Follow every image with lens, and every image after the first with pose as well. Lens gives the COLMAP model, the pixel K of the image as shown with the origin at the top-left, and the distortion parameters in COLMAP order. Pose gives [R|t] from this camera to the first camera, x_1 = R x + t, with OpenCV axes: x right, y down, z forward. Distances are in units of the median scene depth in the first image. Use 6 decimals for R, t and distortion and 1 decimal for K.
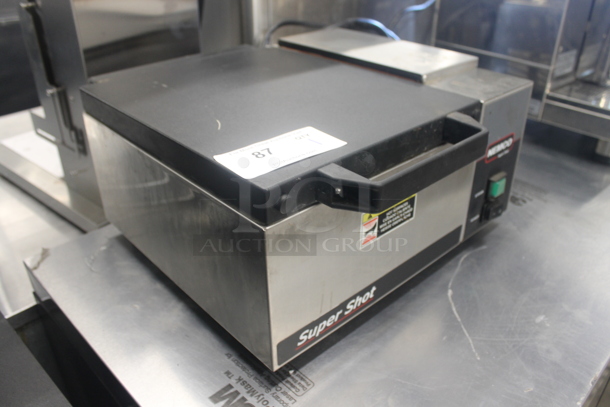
lens RADIAL K [[503.3, 0, 305.0], [0, 503.3, 203.5], [0, 0, 1]] dist [-0.168280, 0.131122]
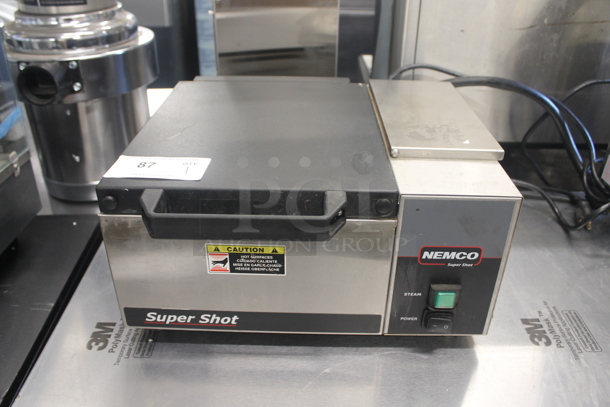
lens RADIAL K [[503.3, 0, 305.0], [0, 503.3, 203.5], [0, 0, 1]] dist [-0.168280, 0.131122]
pose [[0.731227, 0.355158, -0.582384, 0.841383], [-0.357980, 0.926549, 0.115570, -0.255131], [0.580653, 0.123974, 0.804657, 0.191755]]
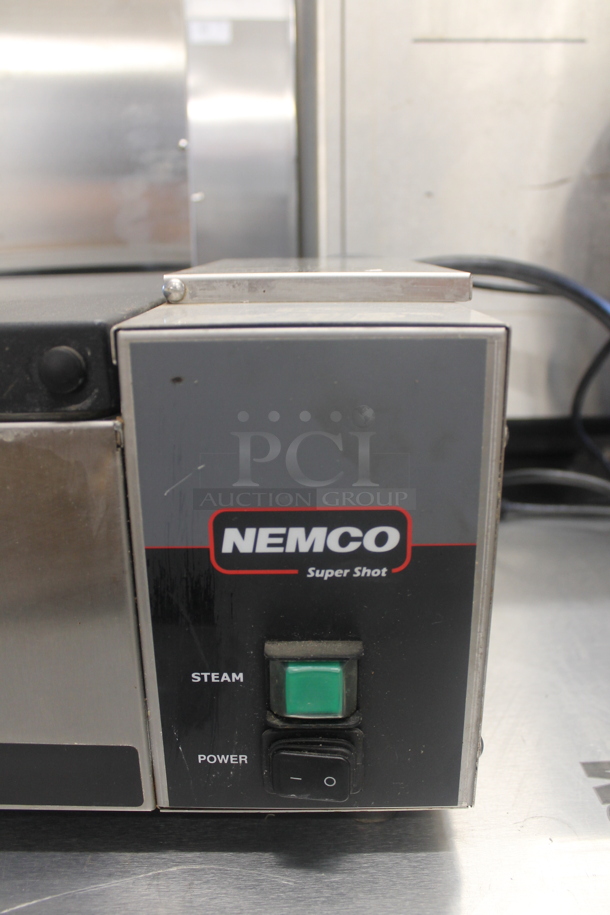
lens RADIAL K [[755.0, 0, 305.0], [0, 755.0, 457.5], [0, 0, 1]] dist [-0.168280, 0.131122]
pose [[0.752359, 0.193164, -0.629797, 0.800867], [-0.331098, 0.937392, -0.108025, -0.137368], [0.569500, 0.289798, 0.769212, 0.824268]]
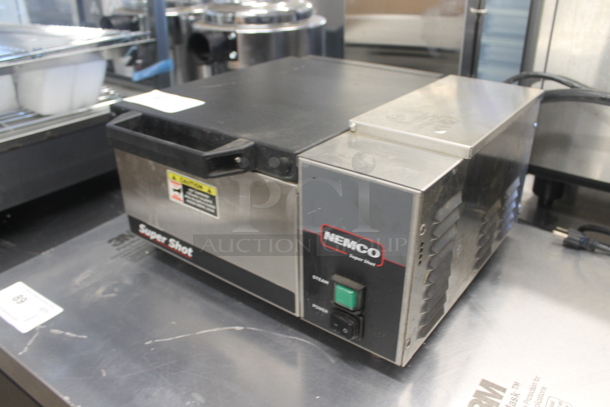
lens RADIAL K [[503.3, 0, 305.0], [0, 503.3, 203.5], [0, 0, 1]] dist [-0.168280, 0.131122]
pose [[0.192401, 0.452686, -0.870665, 1.244595], [-0.486100, 0.814704, 0.316171, -0.453093], [0.852460, 0.362398, 0.376801, 0.789464]]
